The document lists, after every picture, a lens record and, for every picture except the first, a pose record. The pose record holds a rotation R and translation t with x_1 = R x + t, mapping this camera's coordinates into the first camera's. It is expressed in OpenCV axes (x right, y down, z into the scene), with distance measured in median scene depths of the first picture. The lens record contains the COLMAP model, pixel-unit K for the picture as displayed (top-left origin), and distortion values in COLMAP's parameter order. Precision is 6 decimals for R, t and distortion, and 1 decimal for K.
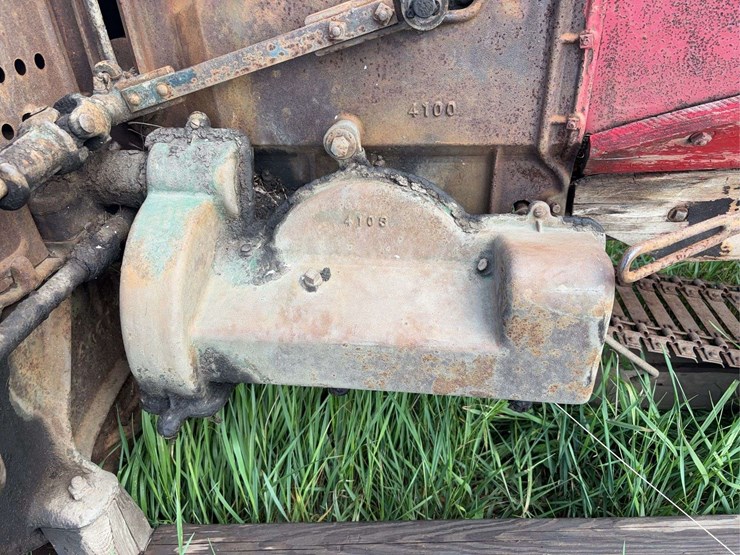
lens RADIAL K [[568.1, 0, 364.8], [0, 568.1, 278.5], [0, 0, 1]] dist [0.039834, -0.049556]
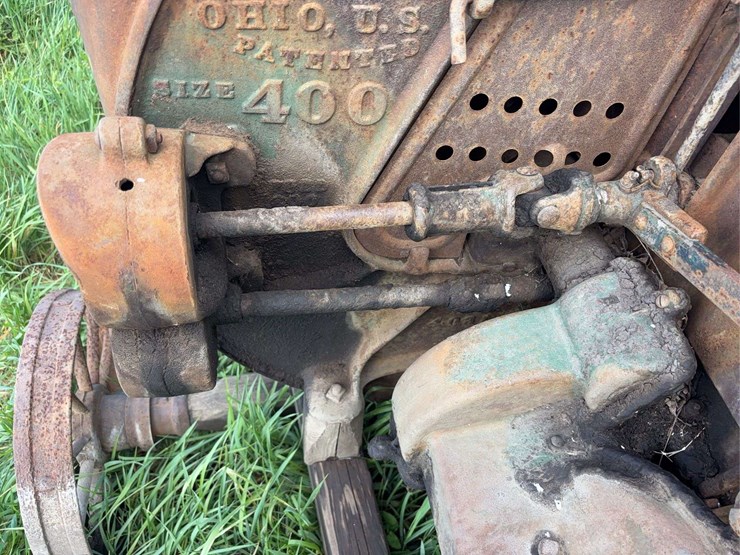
lens RADIAL K [[568.1, 0, 364.8], [0, 568.1, 278.5], [0, 0, 1]] dist [0.039834, -0.049556]
pose [[0.272967, 0.786570, -0.553893, -0.021505], [-0.626758, 0.582202, 0.517895, -0.439330], [0.729838, 0.205789, 0.651911, 0.251699]]
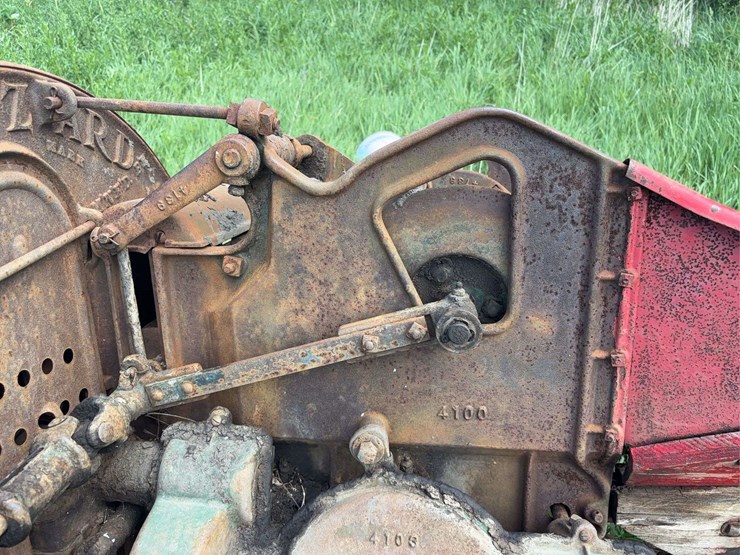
lens RADIAL K [[568.1, 0, 364.8], [0, 568.1, 278.5], [0, 0, 1]] dist [0.039834, -0.049556]
pose [[0.999646, 0.026589, -0.000979, -0.054197], [-0.025439, 0.944350, -0.327958, -0.192920], [-0.007796, 0.327867, 0.944692, 0.010338]]
